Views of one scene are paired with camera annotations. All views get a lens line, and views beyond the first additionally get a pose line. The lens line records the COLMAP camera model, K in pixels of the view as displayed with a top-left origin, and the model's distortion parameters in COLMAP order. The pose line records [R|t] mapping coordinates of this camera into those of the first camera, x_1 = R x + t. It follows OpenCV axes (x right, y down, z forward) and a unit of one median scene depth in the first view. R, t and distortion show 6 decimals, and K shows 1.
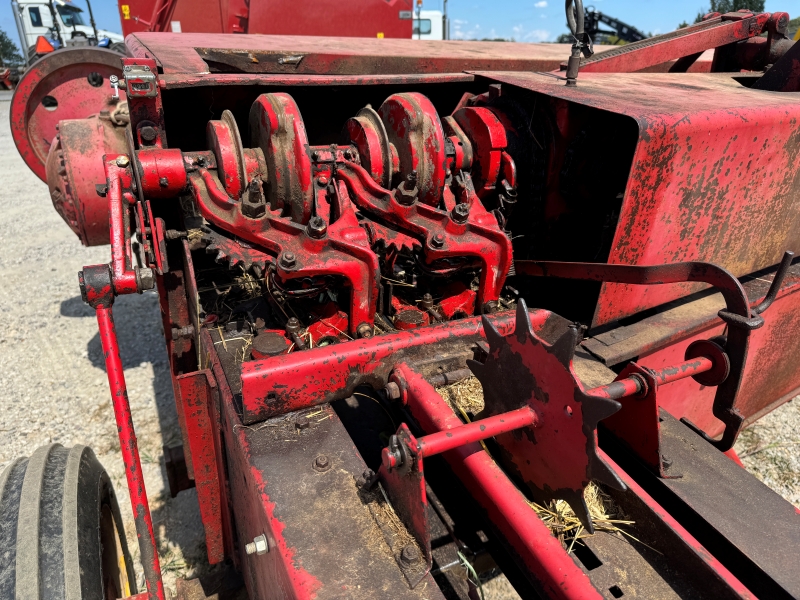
lens RADIAL K [[566.3, 0, 399.1], [0, 566.3, 296.2], [0, 0, 1]] dist [0.020600, -0.034611]
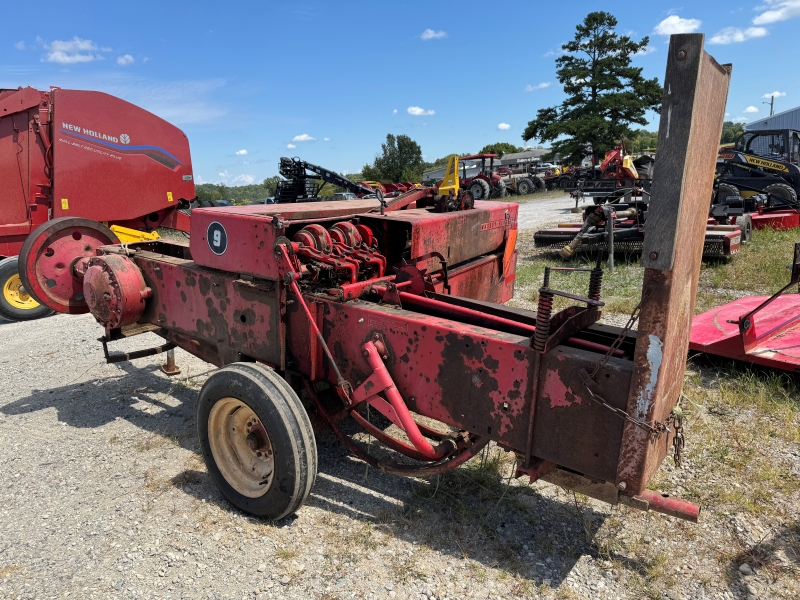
lens RADIAL K [[566.3, 0, 400.5], [0, 566.3, 301.7], [0, 0, 1]] dist [0.020600, -0.034611]
pose [[0.883422, -0.140617, 0.446982, -0.800303], [0.233193, 0.959329, -0.159088, 0.448941], [-0.406432, 0.244775, 0.880283, -1.250638]]
